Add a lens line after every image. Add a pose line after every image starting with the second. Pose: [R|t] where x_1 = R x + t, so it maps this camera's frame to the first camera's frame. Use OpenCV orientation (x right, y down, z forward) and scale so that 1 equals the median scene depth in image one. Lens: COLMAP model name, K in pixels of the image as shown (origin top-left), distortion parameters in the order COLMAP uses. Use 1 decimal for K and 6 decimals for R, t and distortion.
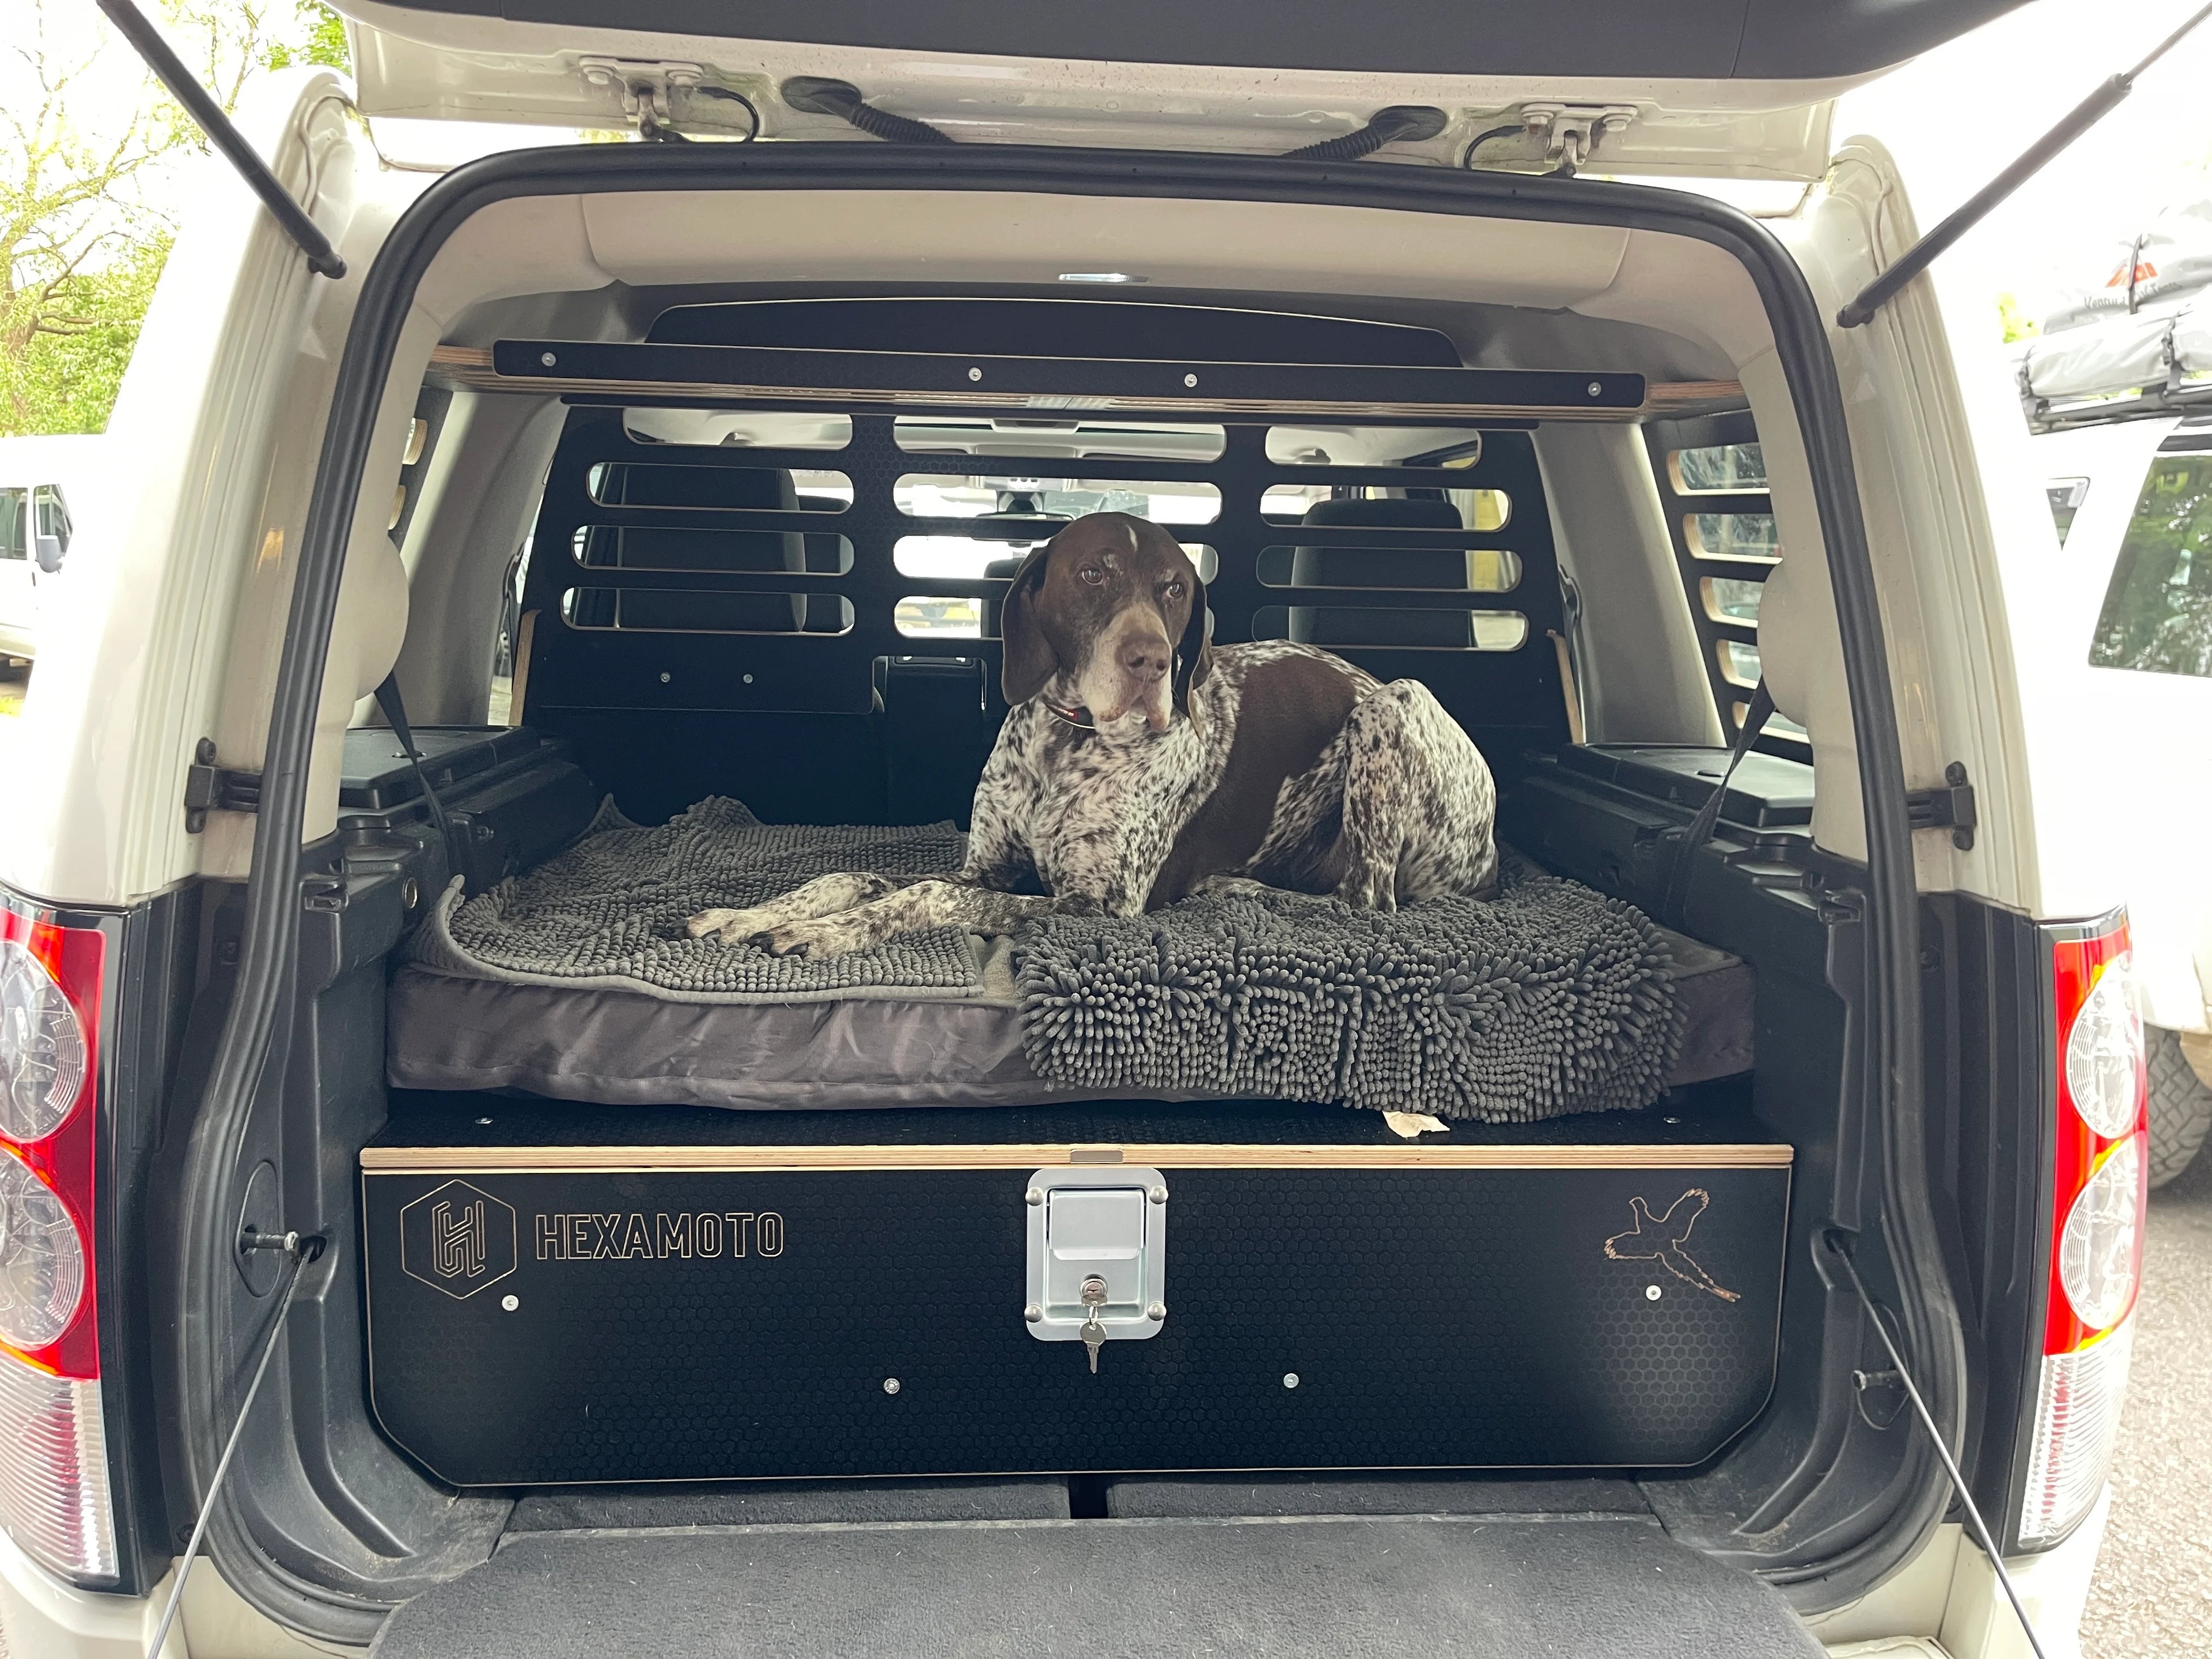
lens RADIAL K [[1679.5, 0, 1078.4], [0, 1679.5, 835.0], [0, 0, 1]] dist [-0.001301, -0.001058]
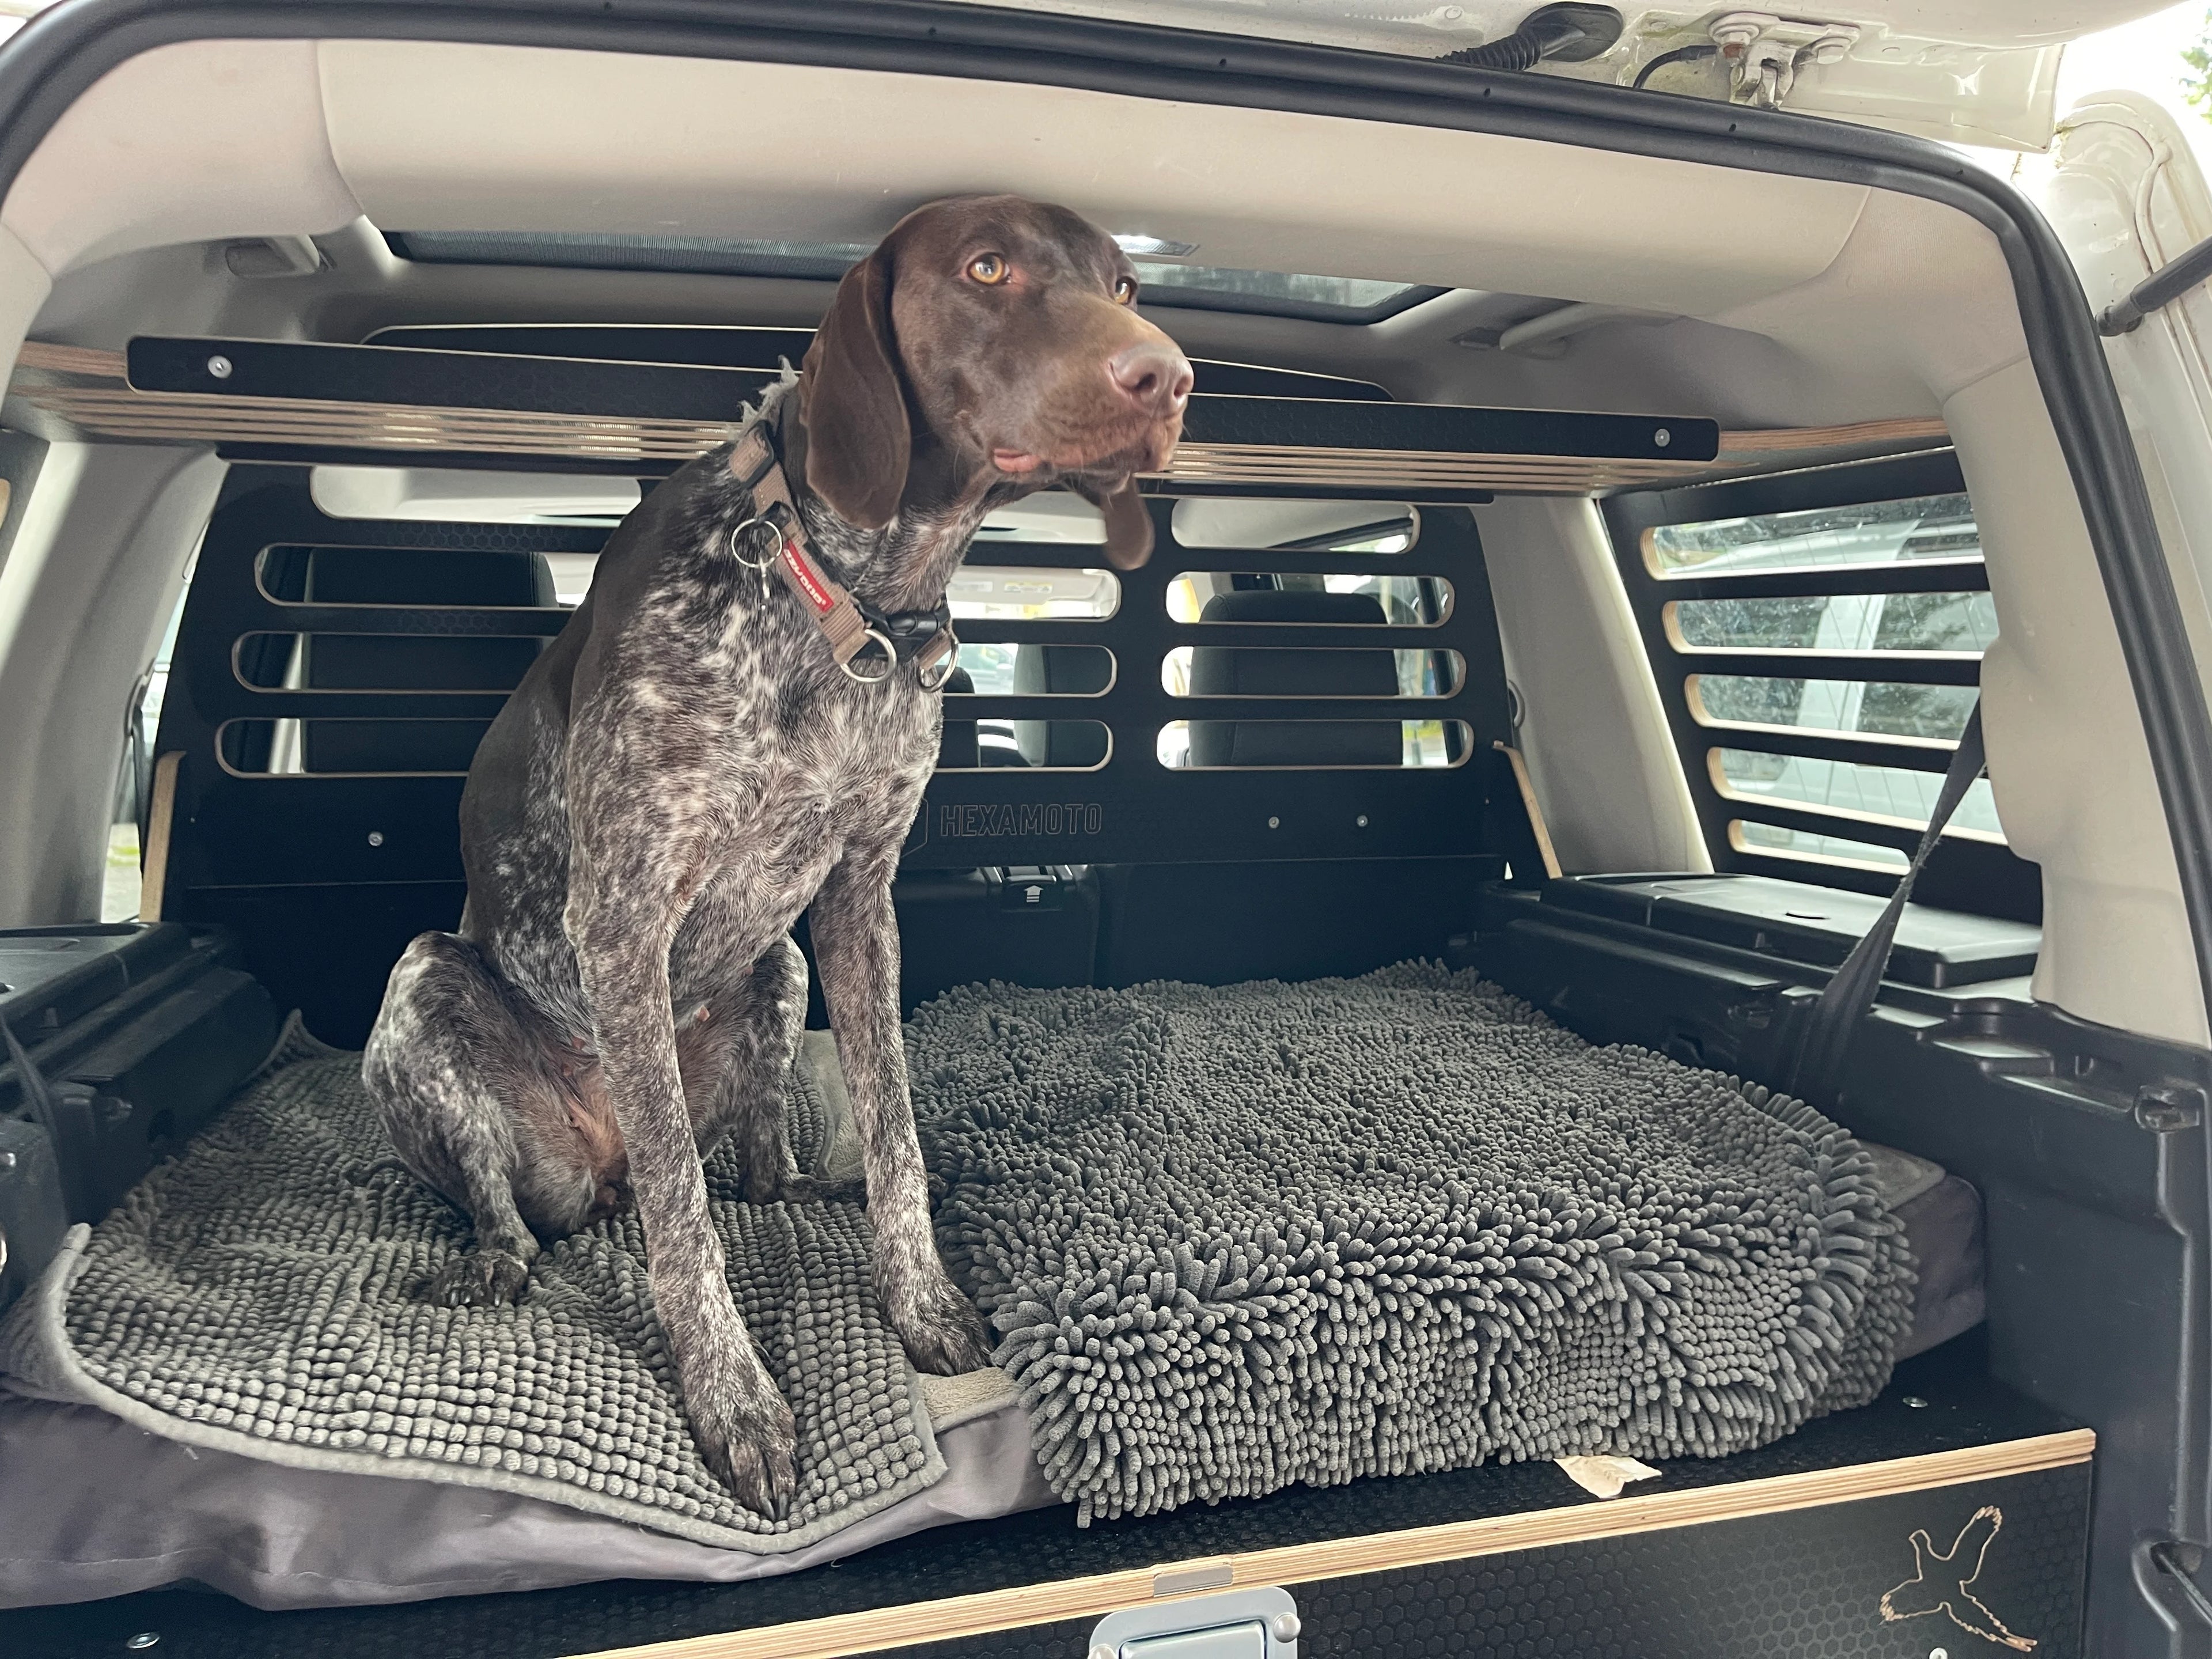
lens RADIAL K [[1685.8, 0, 1106.0], [0, 1685.8, 829.5], [0, 0, 1]] dist [0.034844, -0.080240]
pose [[0.976179, -0.037683, 0.213668, -0.133730], [0.053372, 0.996247, -0.068139, -0.046044], [-0.210299, 0.077920, 0.974527, 0.322915]]
